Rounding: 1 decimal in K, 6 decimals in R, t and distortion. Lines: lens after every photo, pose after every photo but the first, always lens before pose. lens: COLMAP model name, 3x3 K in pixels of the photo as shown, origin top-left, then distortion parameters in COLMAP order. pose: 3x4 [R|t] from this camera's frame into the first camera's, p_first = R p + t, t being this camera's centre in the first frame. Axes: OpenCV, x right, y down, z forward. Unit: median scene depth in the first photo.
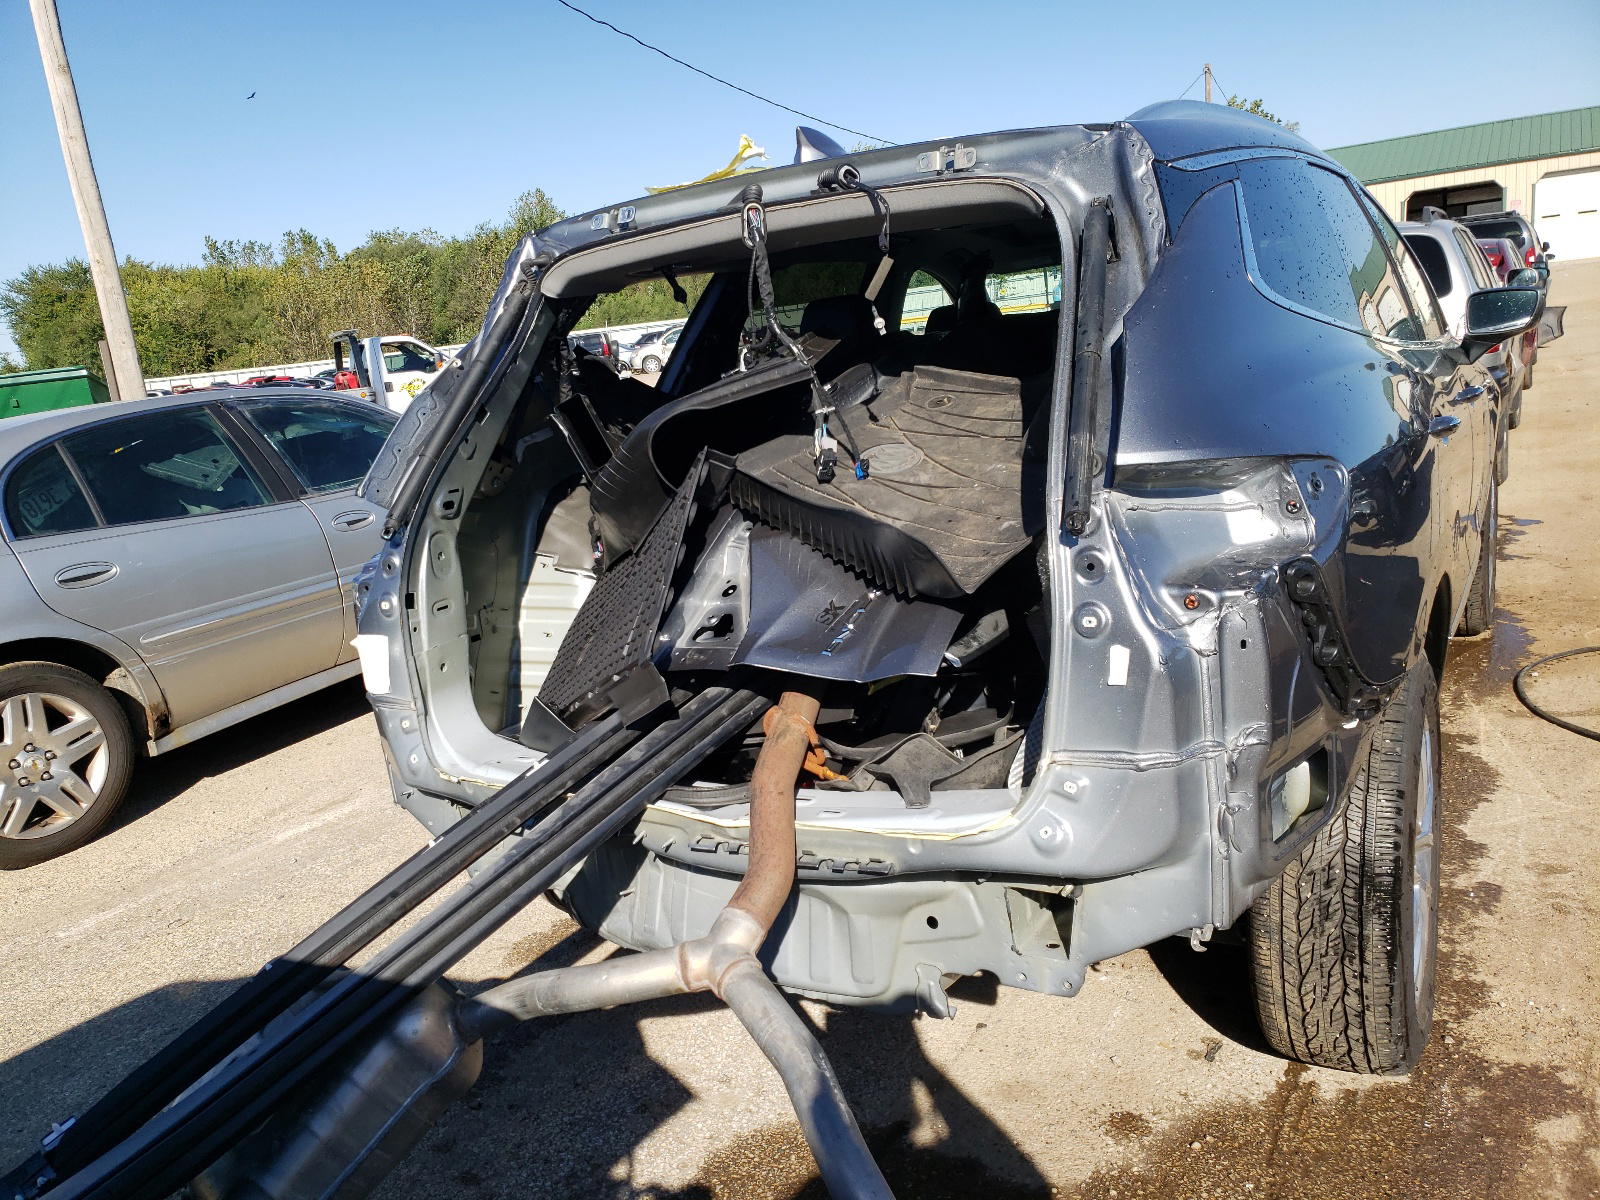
lens RADIAL K [[1201.7, 0, 796.2], [0, 1201.7, 608.1], [0, 0, 1]] dist [0.086717, -0.136360]
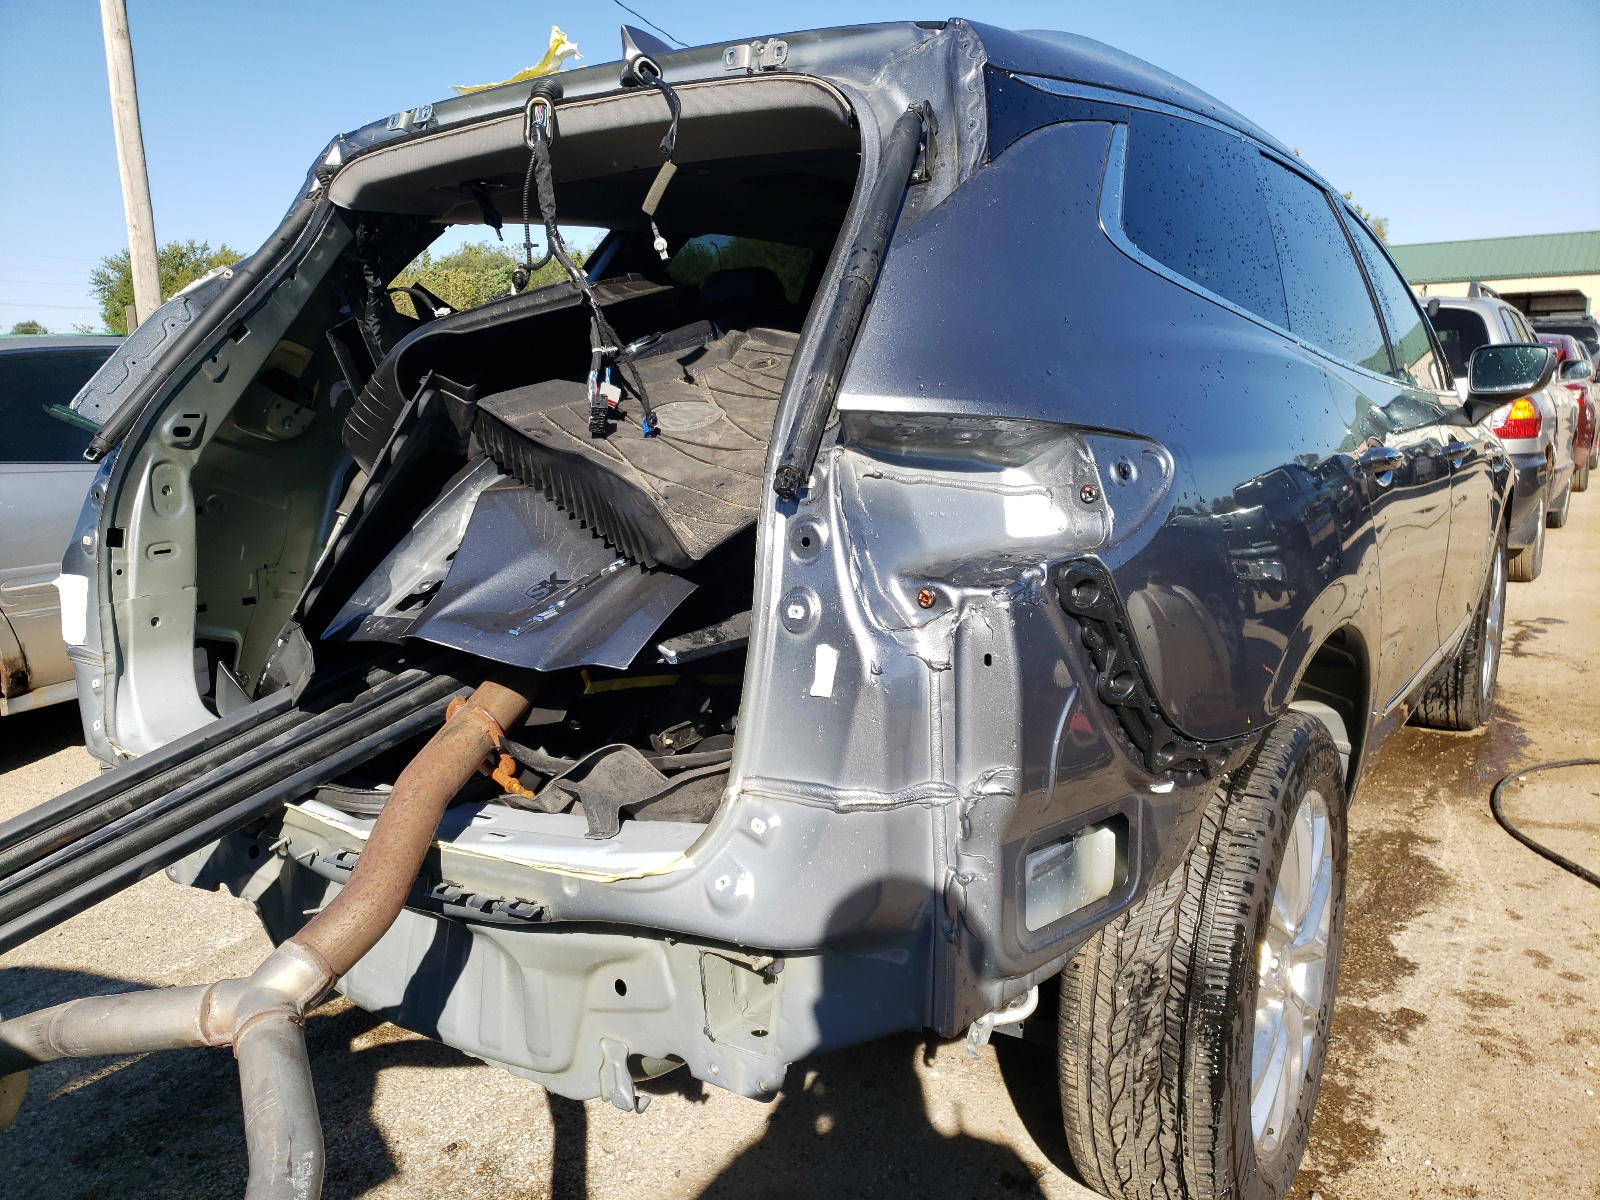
lens RADIAL K [[1220.1, 0, 800.0], [0, 1220.1, 600.0], [0, 0, 1]] dist [0.086087, -0.157182]
pose [[0.994768, 0.098402, -0.027451, 0.211204], [-0.099414, 0.994307, -0.038334, 0.026304], [0.023523, 0.040862, 0.998888, 0.180293]]
